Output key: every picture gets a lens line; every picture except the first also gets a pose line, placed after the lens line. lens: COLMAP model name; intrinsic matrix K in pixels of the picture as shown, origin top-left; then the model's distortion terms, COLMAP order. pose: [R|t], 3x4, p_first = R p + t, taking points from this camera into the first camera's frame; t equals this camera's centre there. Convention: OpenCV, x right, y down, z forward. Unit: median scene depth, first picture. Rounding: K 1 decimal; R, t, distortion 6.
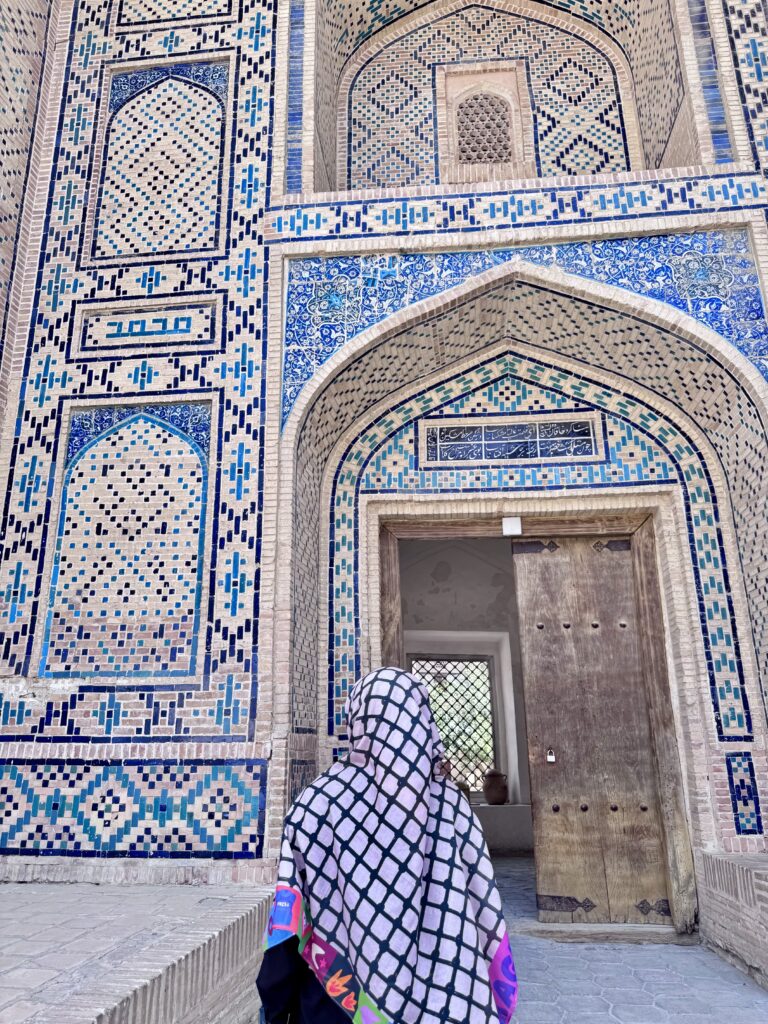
lens RADIAL K [[710.1, 0, 384.0], [0, 710.1, 512.0], [0, 0, 1]] dist [0.058959, -0.077751]
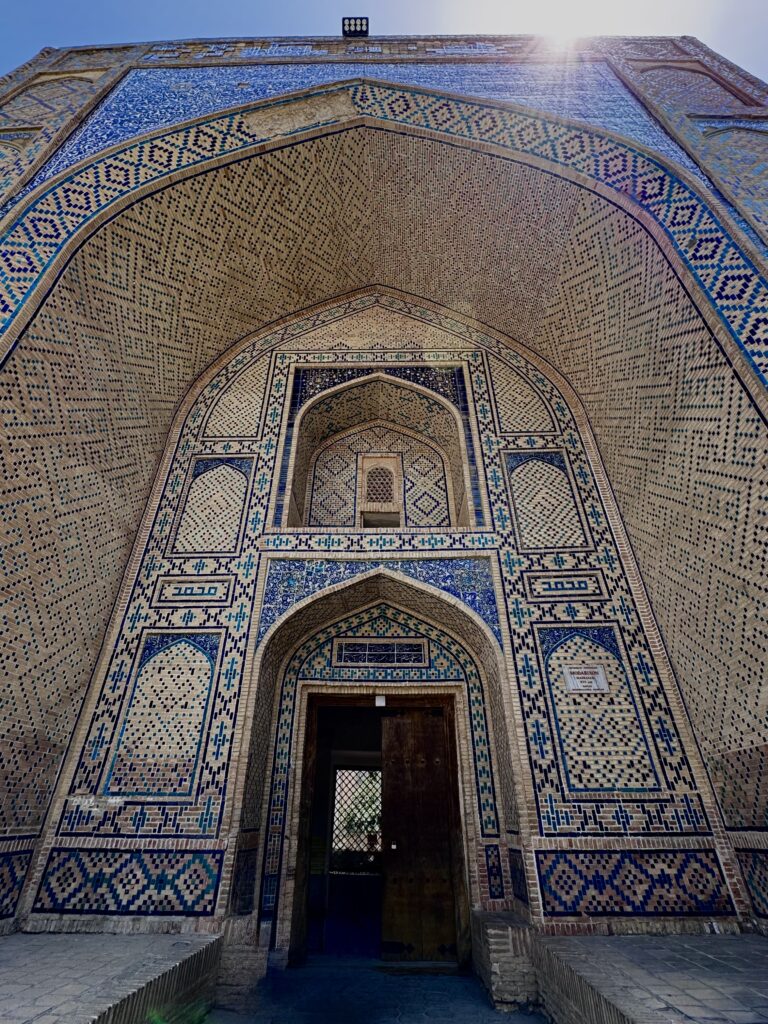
lens RADIAL K [[456.1, 0, 384.0], [0, 456.1, 512.0], [0, 0, 1]] dist [-0.000152, 0.001026]
pose [[0.996729, 0.052042, 0.061829, 0.102773], [-0.033348, 0.961746, -0.271905, -0.147482], [-0.073614, 0.268954, 0.960336, -0.306685]]
